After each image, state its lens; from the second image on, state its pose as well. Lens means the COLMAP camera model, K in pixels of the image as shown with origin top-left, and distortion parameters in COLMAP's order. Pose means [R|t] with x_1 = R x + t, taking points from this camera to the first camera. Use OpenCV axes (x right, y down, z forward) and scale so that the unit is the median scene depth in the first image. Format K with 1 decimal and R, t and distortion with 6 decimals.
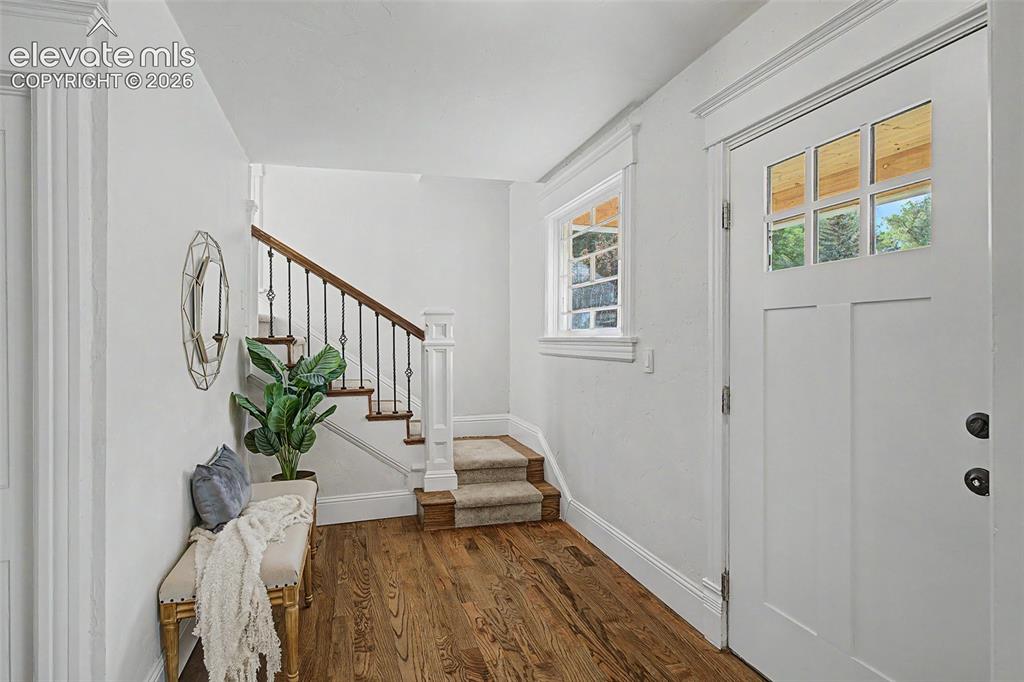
lens RADIAL K [[512.0, 0, 510.6], [0, 512.0, 336.5], [0, 0, 1]] dist [-0.000364, -0.000349]
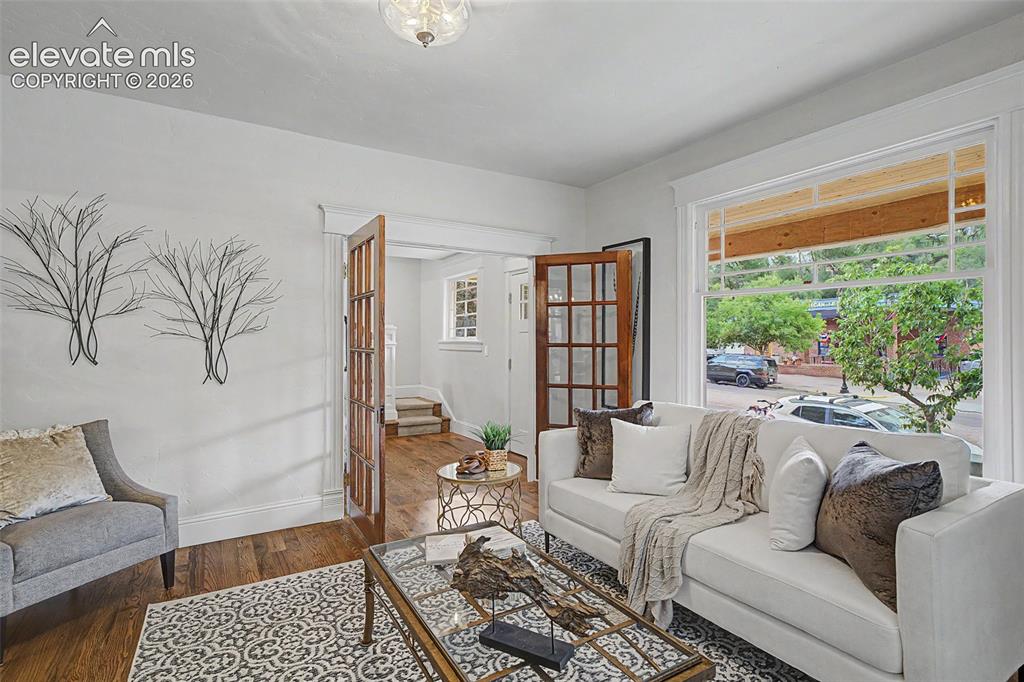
lens RADIAL K [[512.0, 0, 510.6], [0, 512.0, 336.5], [0, 0, 1]] dist [-0.000364, -0.000349]
pose [[0.976201, -0.004823, 0.216812, -0.106283], [0.005027, 0.999987, -0.000387, -0.015322], [-0.216808, 0.001468, 0.976213, -1.021446]]
